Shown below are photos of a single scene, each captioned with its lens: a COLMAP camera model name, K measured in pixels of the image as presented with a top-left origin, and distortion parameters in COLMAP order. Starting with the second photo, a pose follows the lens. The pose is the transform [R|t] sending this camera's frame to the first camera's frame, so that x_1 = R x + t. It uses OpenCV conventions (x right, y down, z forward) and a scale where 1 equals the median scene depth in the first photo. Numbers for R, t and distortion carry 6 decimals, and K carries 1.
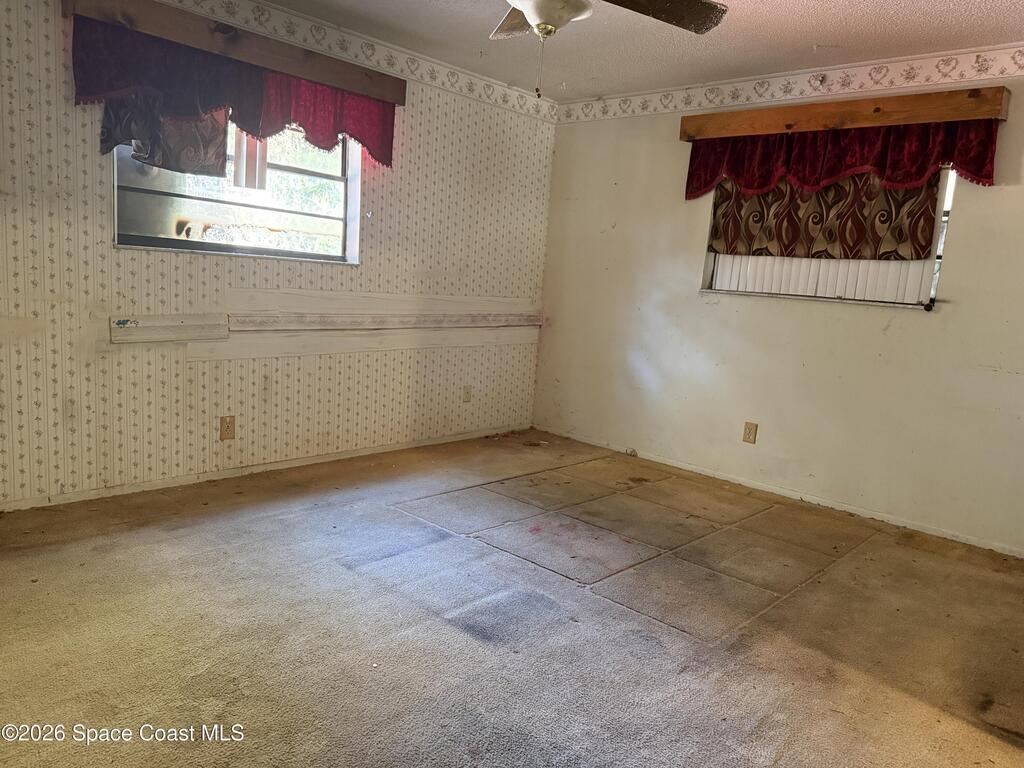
lens RADIAL K [[724.0, 0, 514.6], [0, 724.0, 384.5], [0, 0, 1]] dist [0.142325, -0.244303]
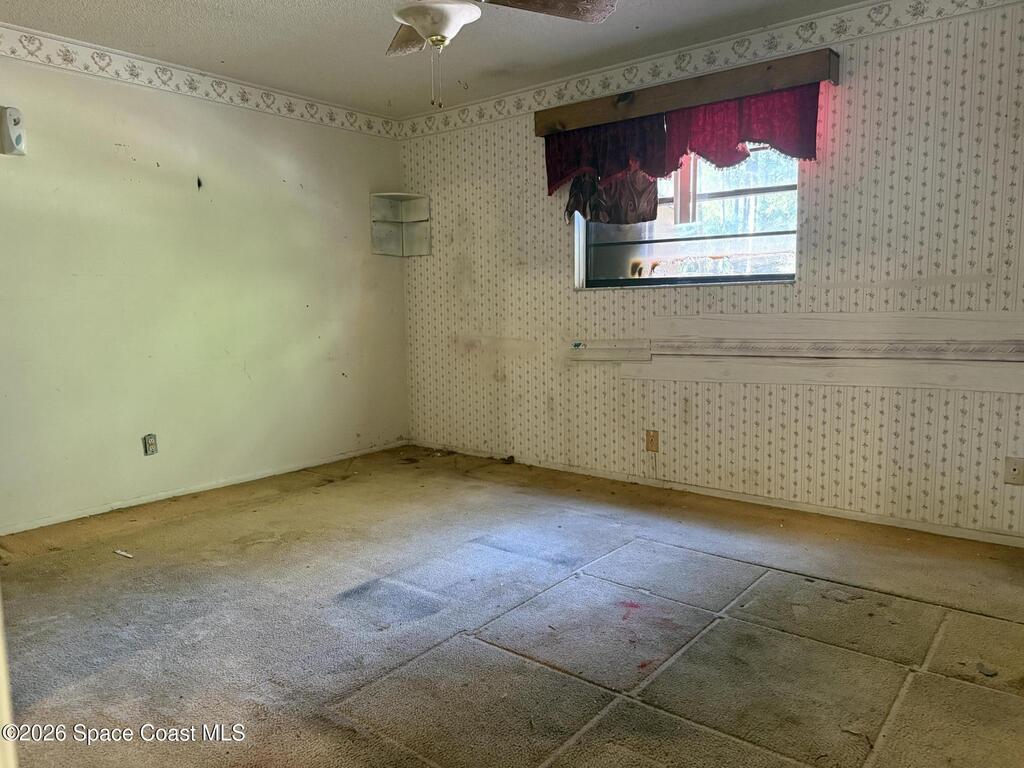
lens RADIAL K [[724.0, 0, 514.6], [0, 724.0, 384.5], [0, 0, 1]] dist [0.142325, -0.244303]
pose [[0.055647, 0.041096, -0.997604, 0.709911], [-0.123930, 0.991710, 0.033940, -0.038242], [0.990729, 0.121745, 0.060278, 0.724003]]
